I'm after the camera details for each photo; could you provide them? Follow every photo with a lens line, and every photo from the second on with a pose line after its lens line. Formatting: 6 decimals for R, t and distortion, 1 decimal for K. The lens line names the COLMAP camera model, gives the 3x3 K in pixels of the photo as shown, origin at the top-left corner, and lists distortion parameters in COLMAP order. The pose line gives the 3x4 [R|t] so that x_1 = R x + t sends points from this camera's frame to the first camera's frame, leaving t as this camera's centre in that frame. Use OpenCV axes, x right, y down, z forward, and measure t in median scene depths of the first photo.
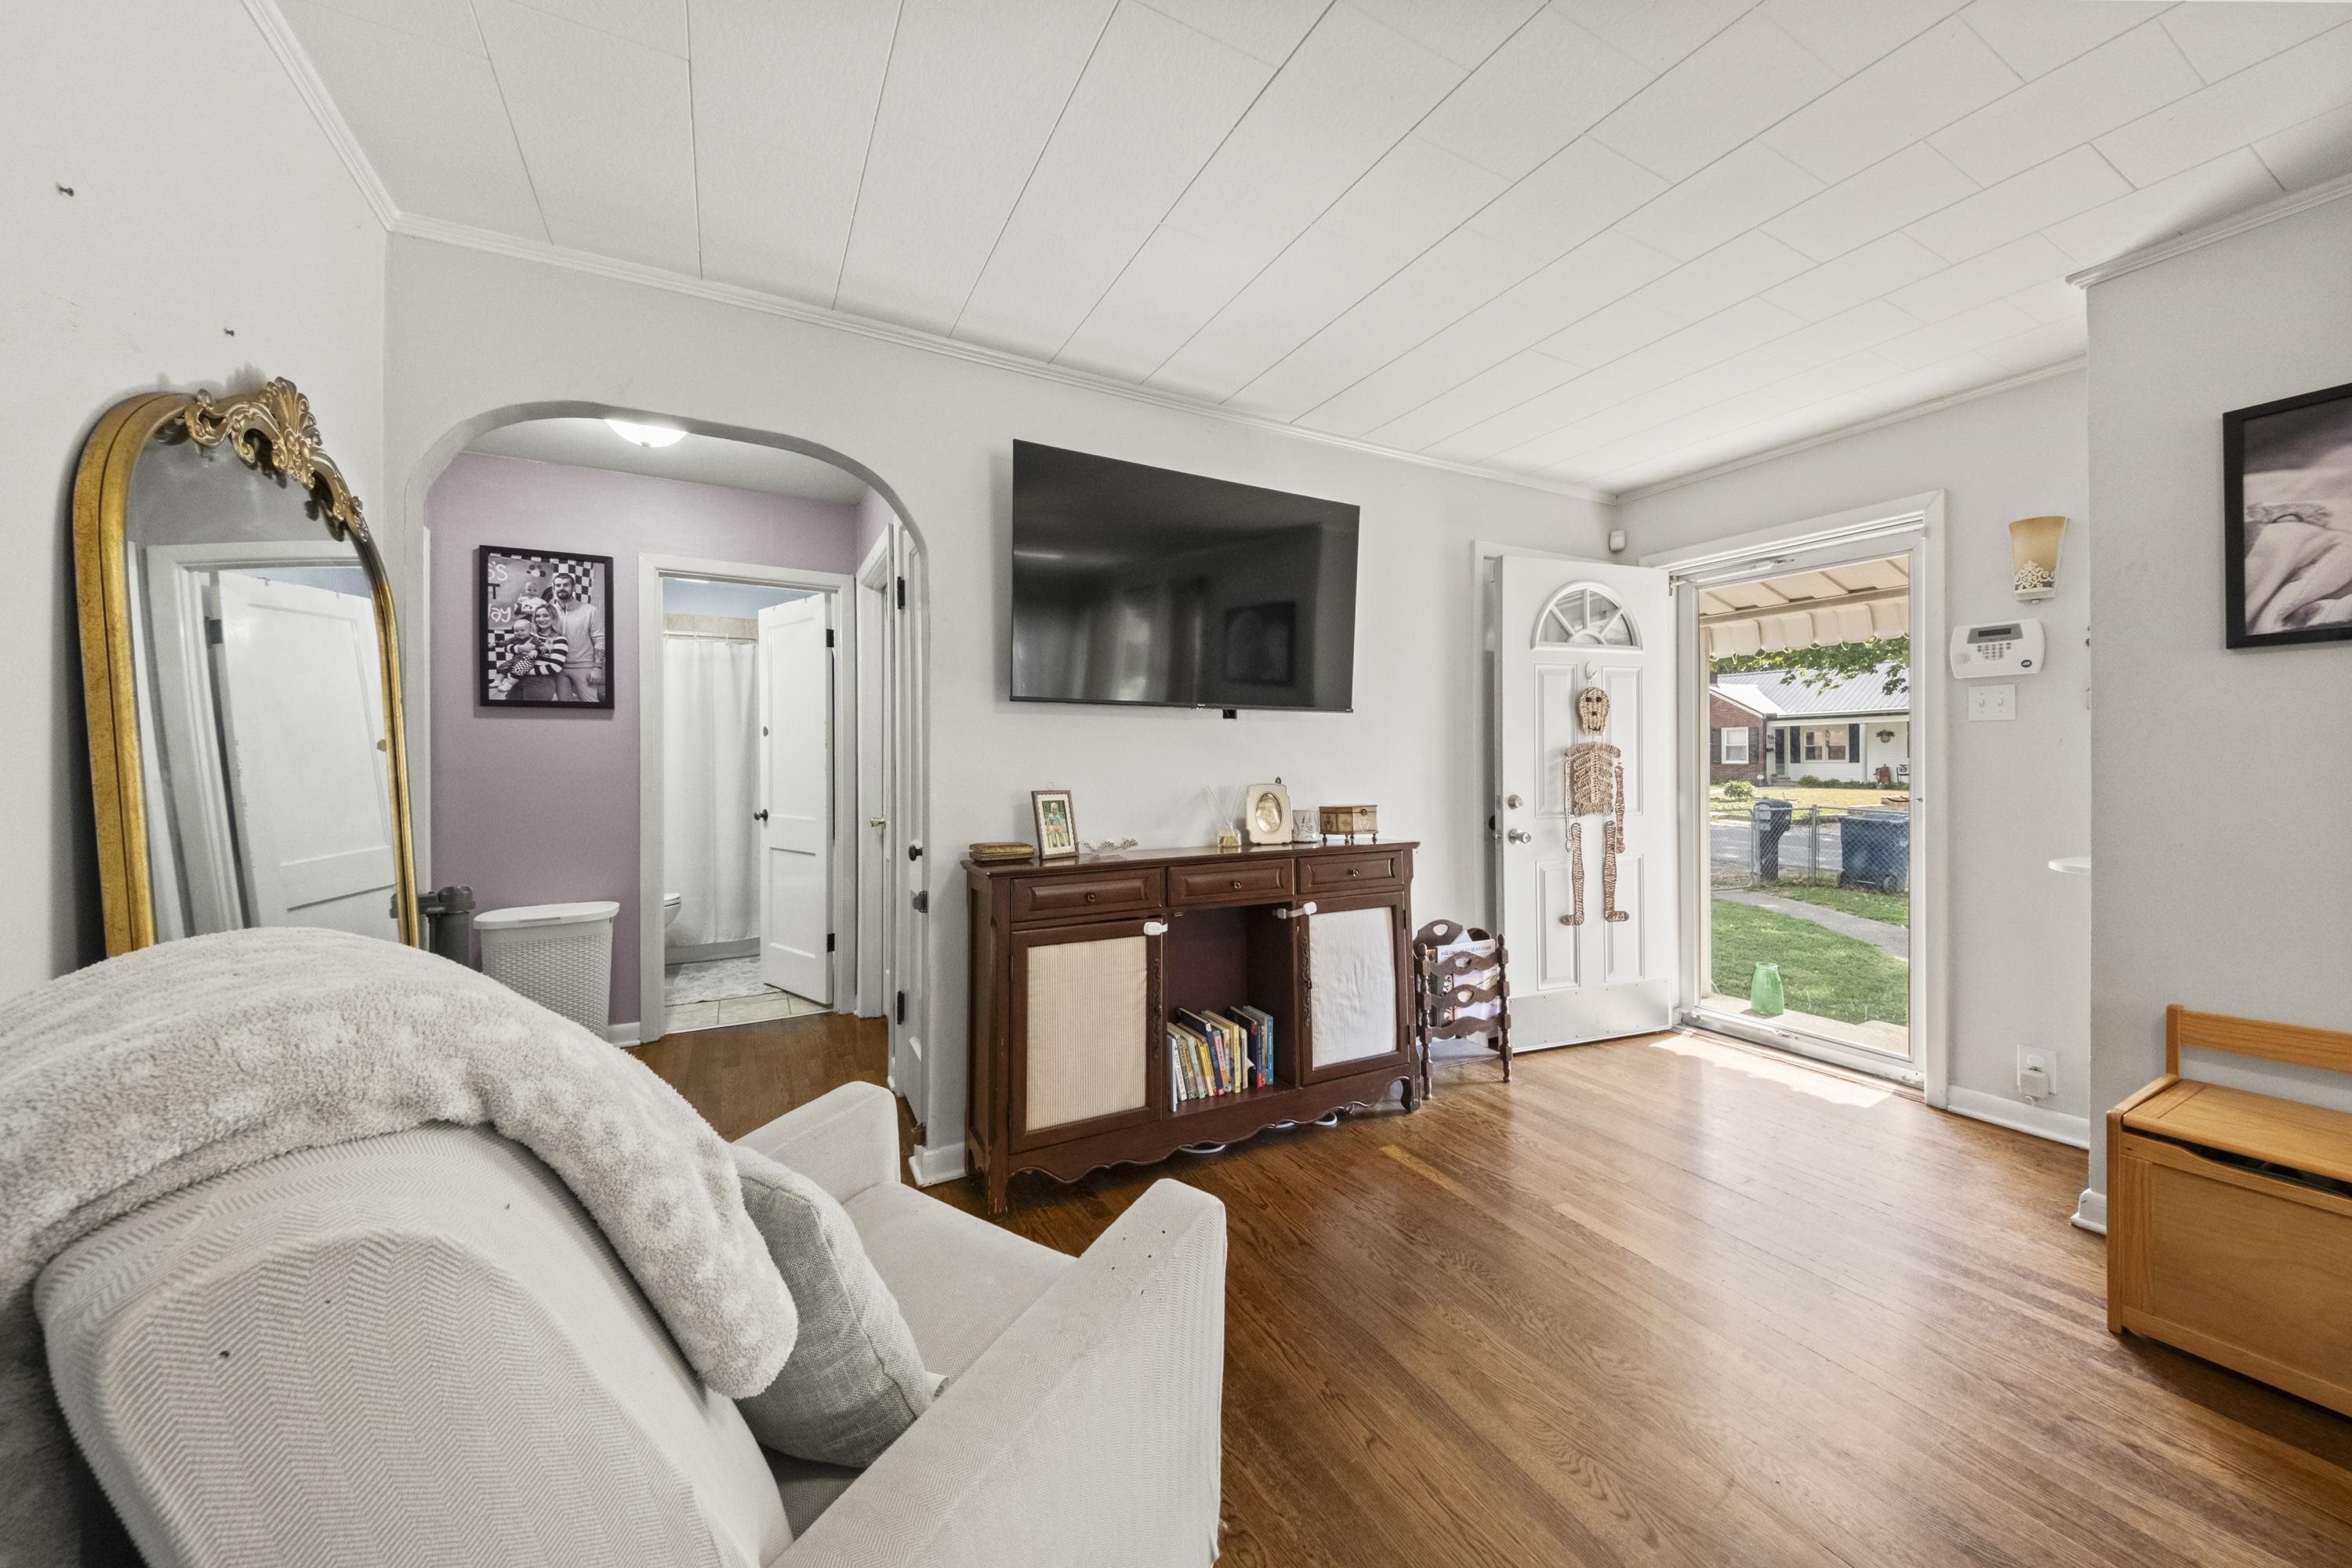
lens RADIAL K [[809.2, 0, 1165.8], [0, 809.2, 762.6], [0, 0, 1]] dist [0.053725, -0.025585]
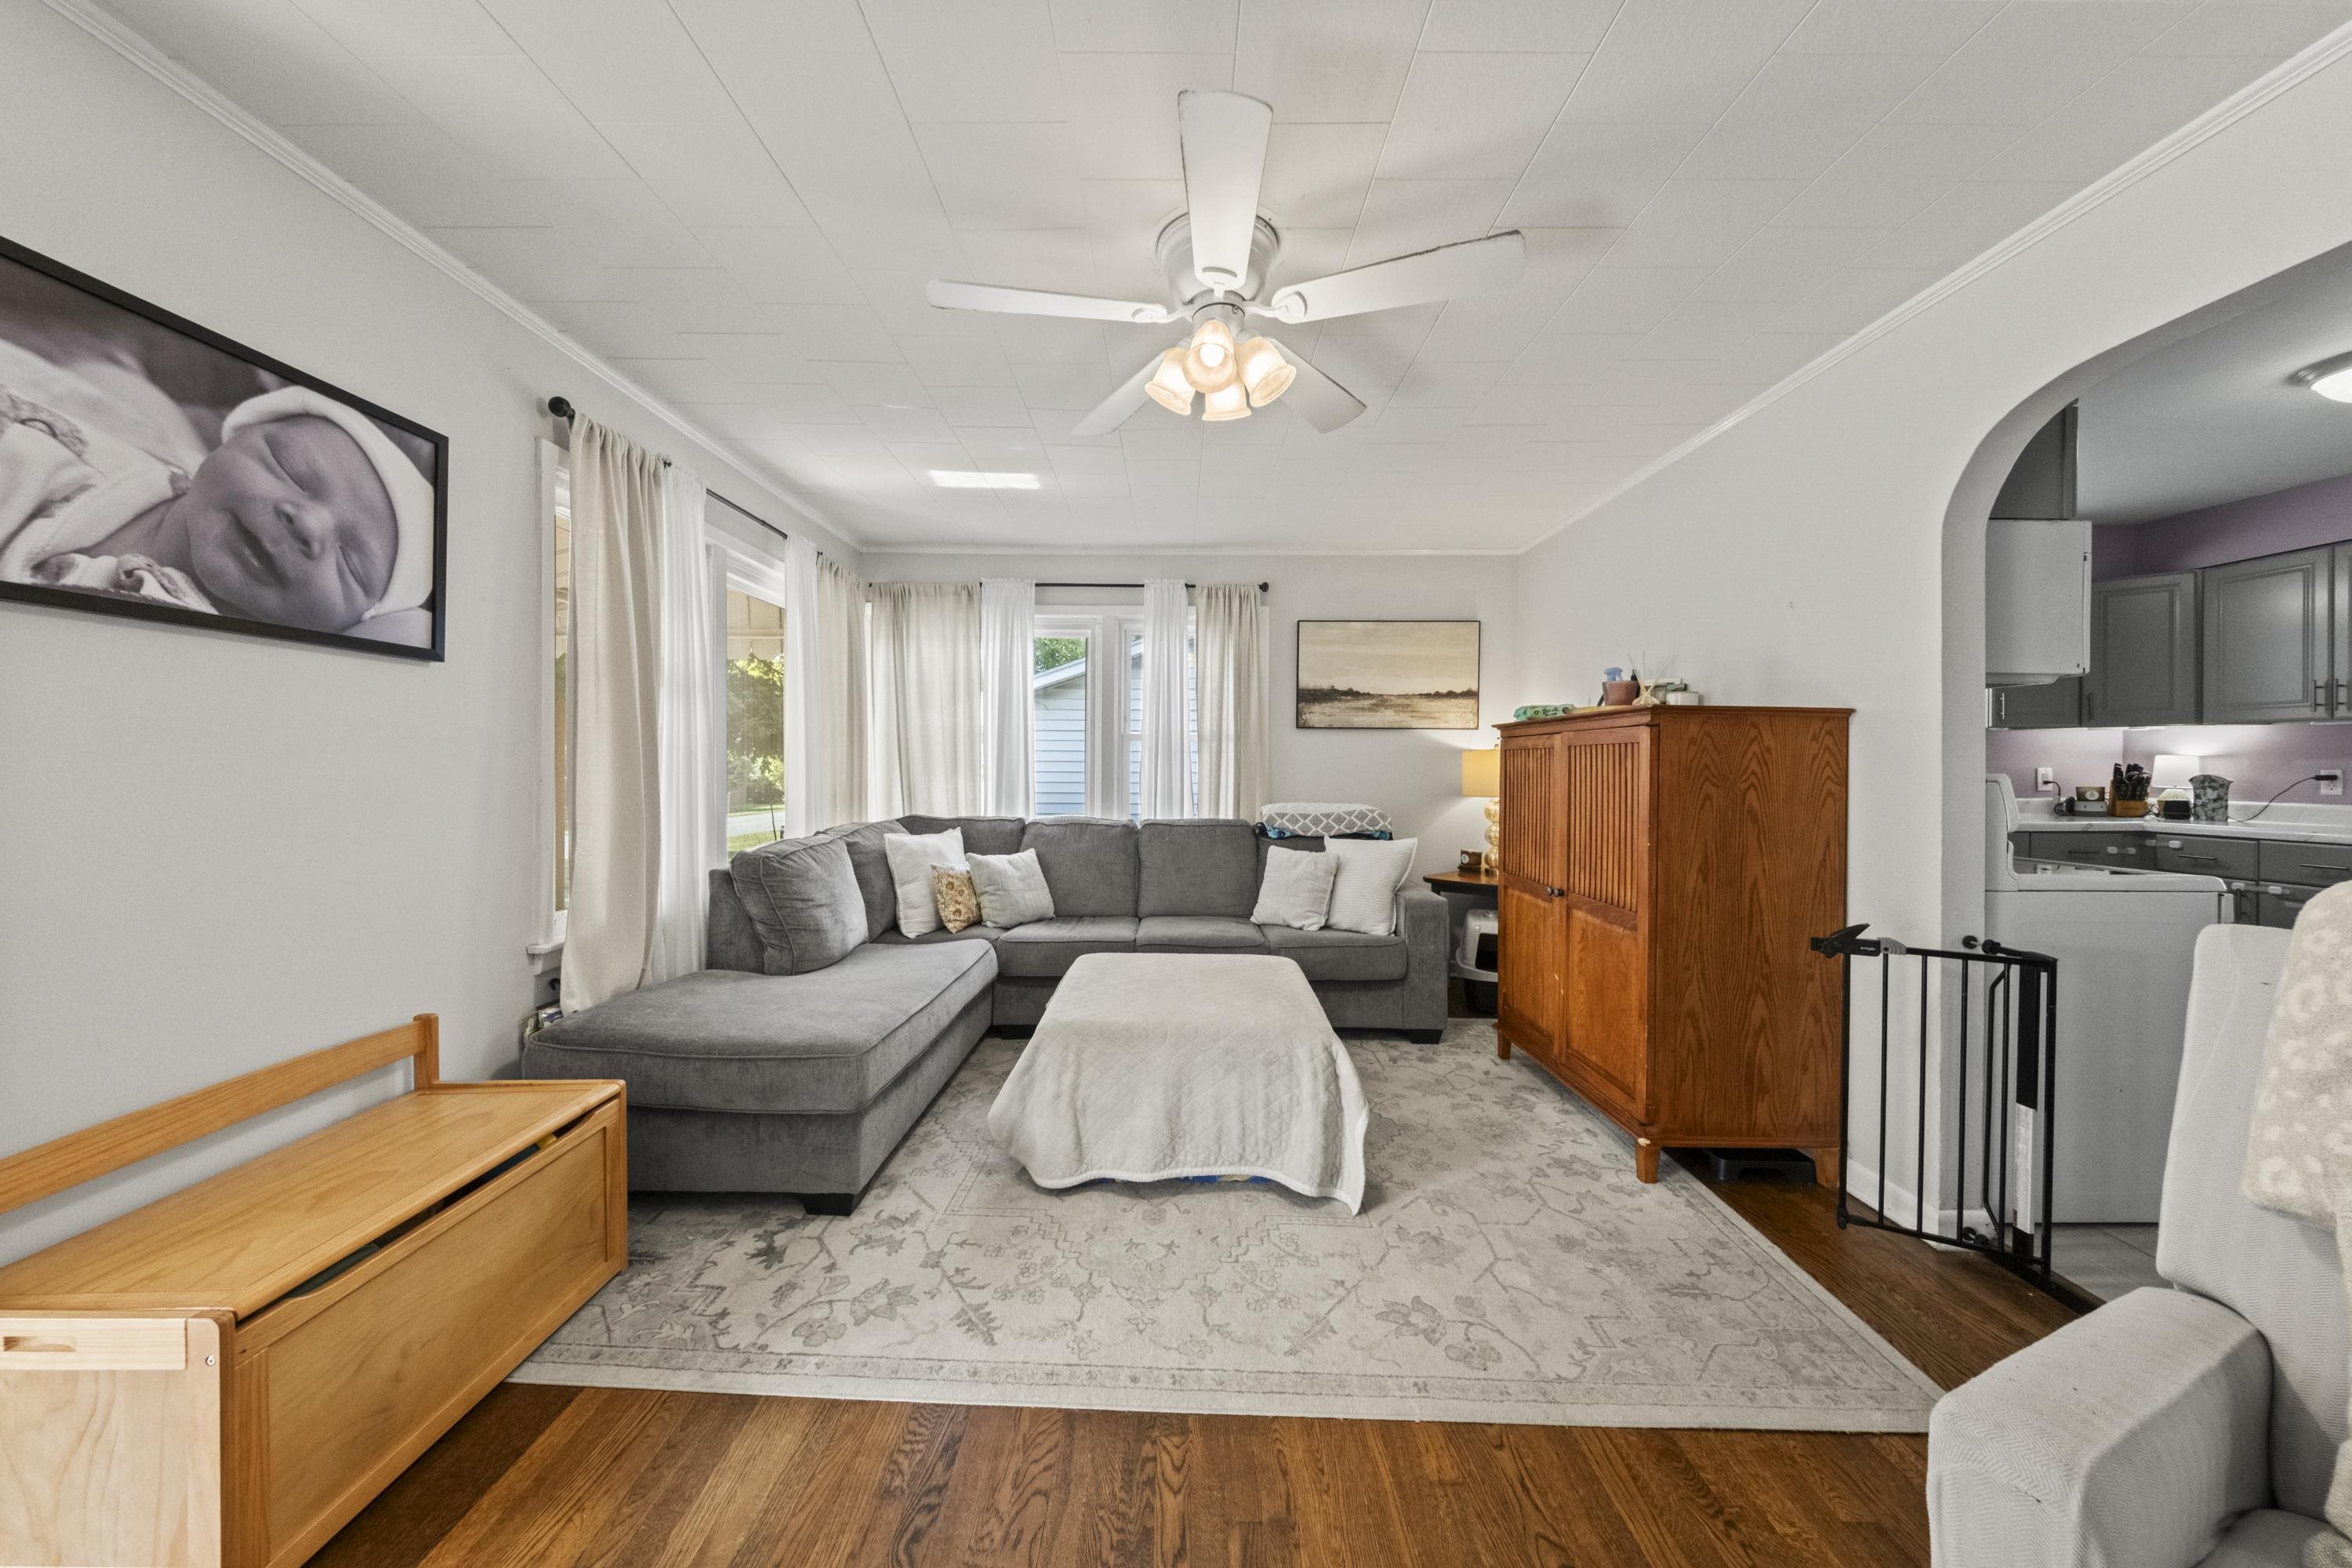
lens RADIAL K [[814.5, 0, 1171.3], [0, 814.5, 765.2], [0, 0, 1]] dist [0.056780, -0.026181]
pose [[-0.883864, 0.001075, 0.467743, 0.108155], [0.001665, 0.999998, 0.000849, -0.003137], [-0.467741, 0.001529, -0.883864, 0.717528]]
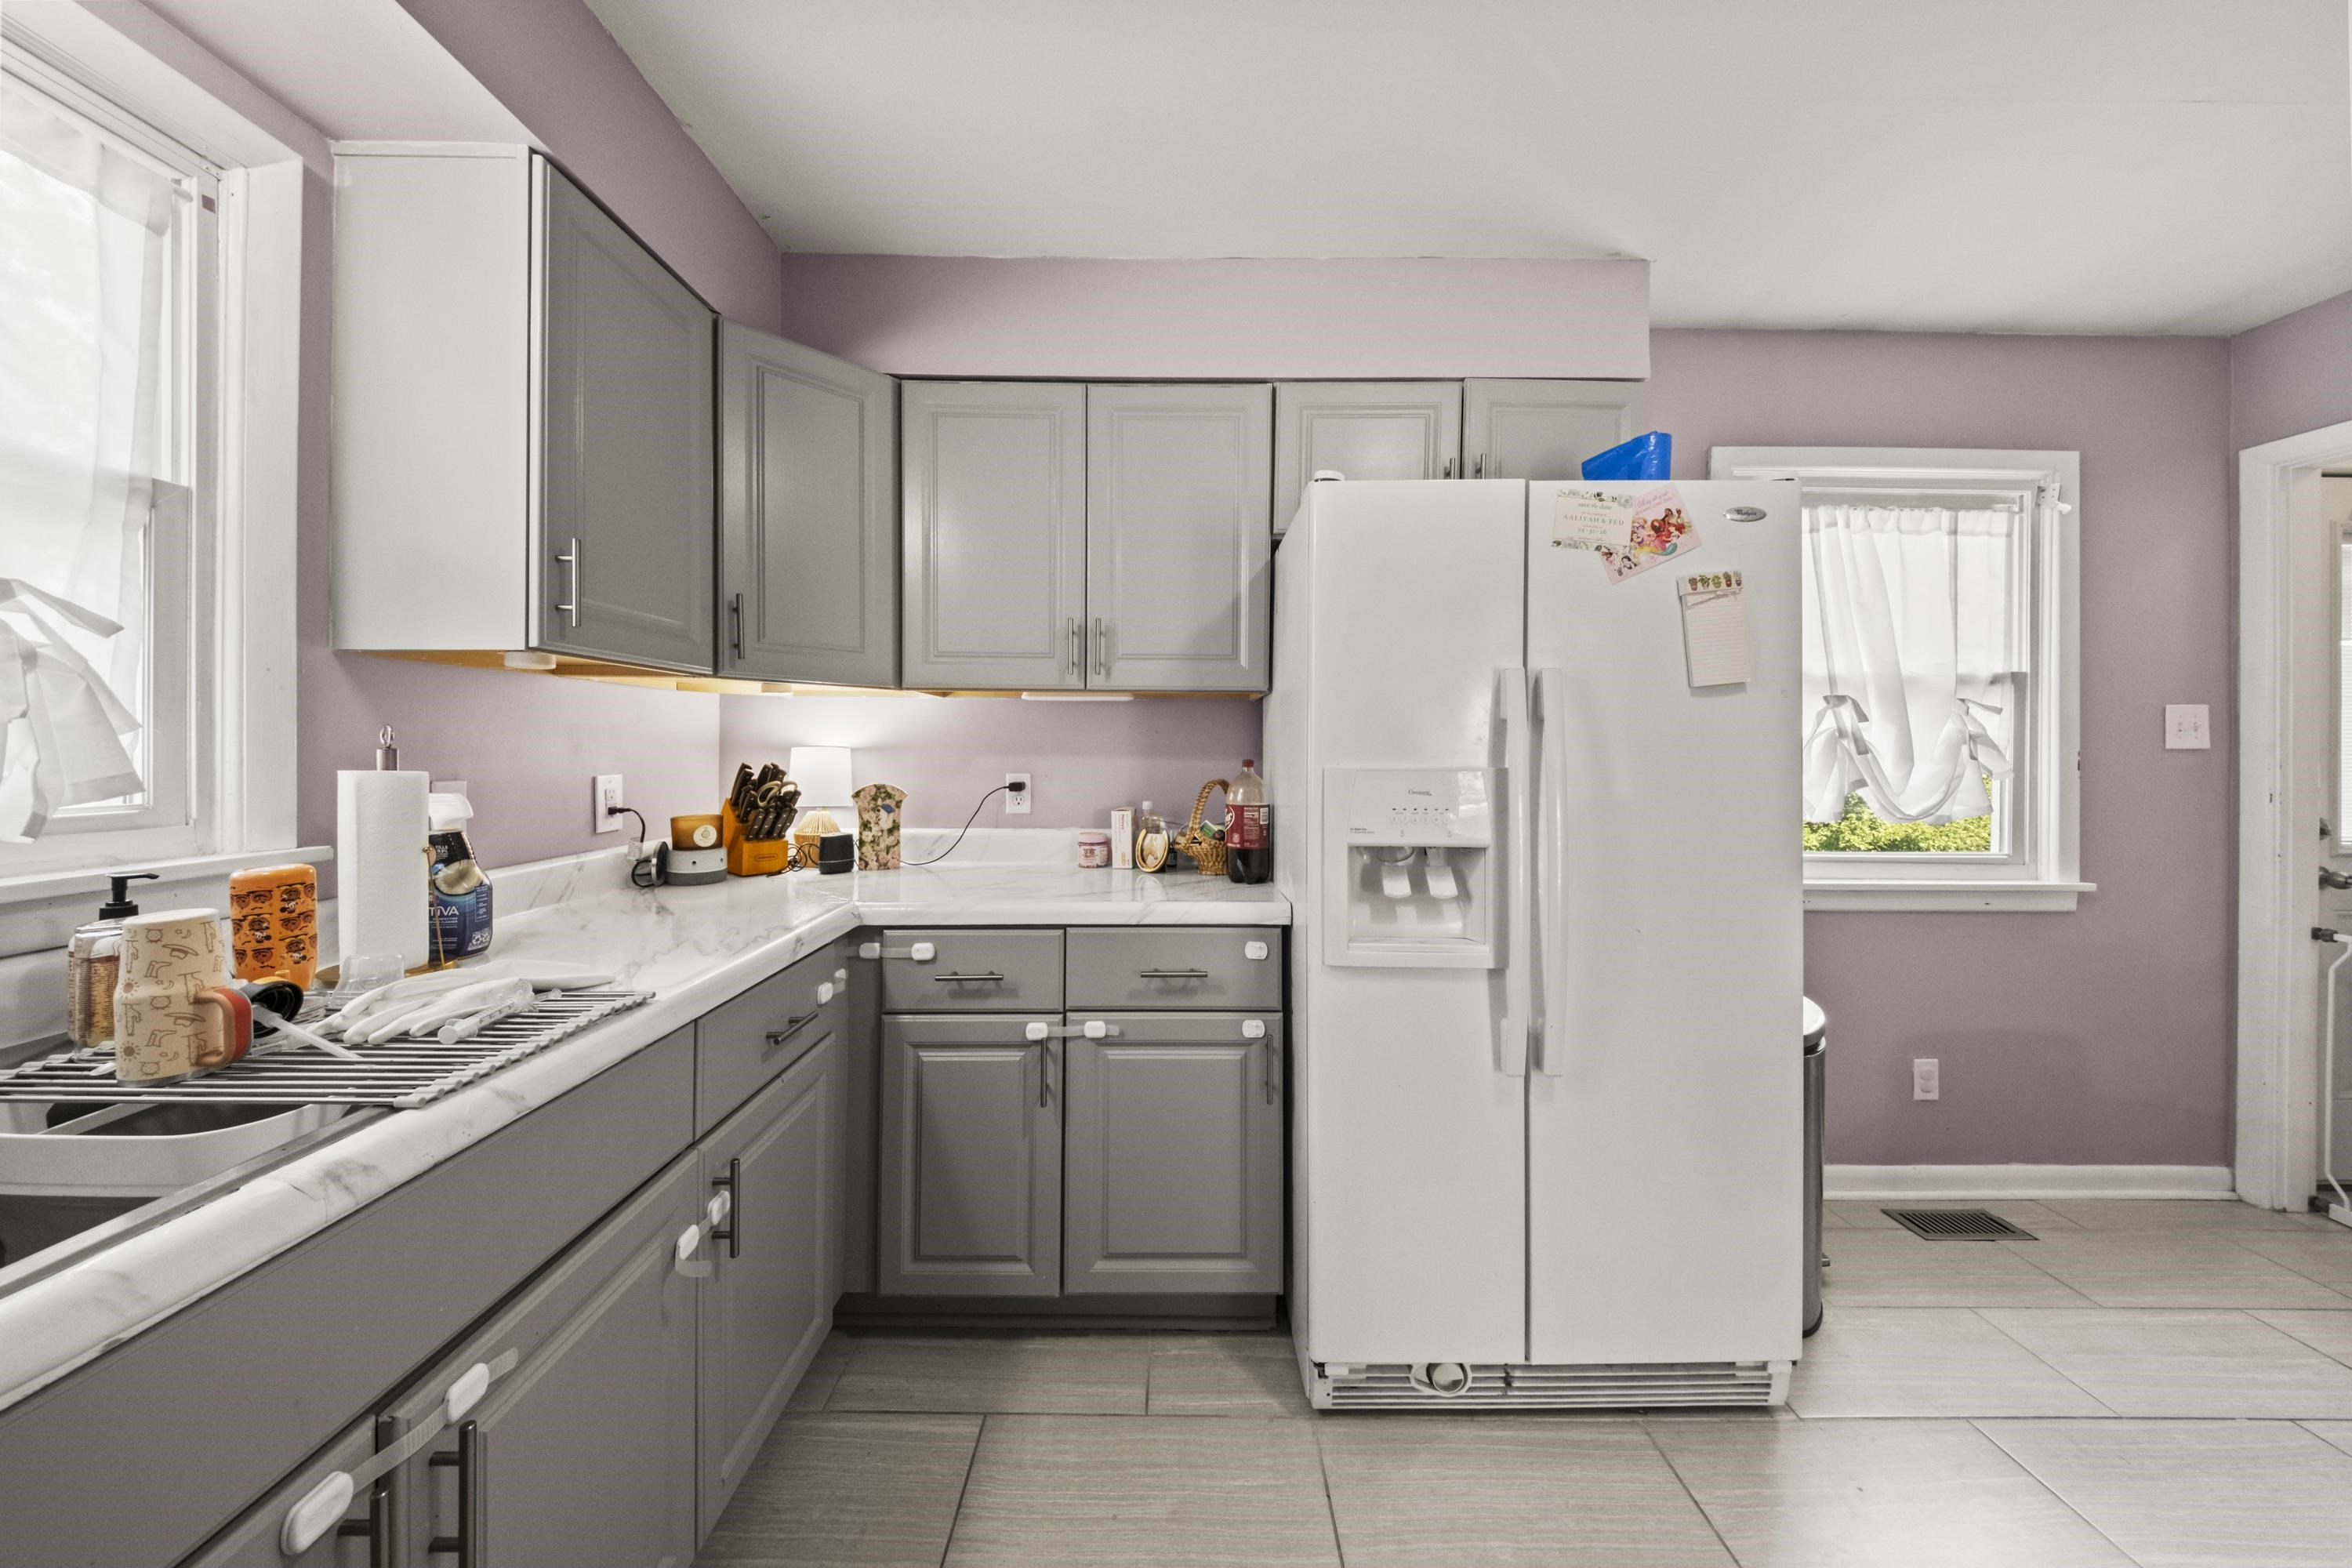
lens RADIAL K [[803.4, 0, 1169.9], [0, 803.4, 752.5], [0, 0, 1]] dist [0.027346, -0.014388]
pose [[-0.473316, 0.002850, -0.880888, -0.261958], [-0.004724, 0.999972, 0.005774, -0.017011], [0.880880, 0.006894, -0.473290, -0.781146]]
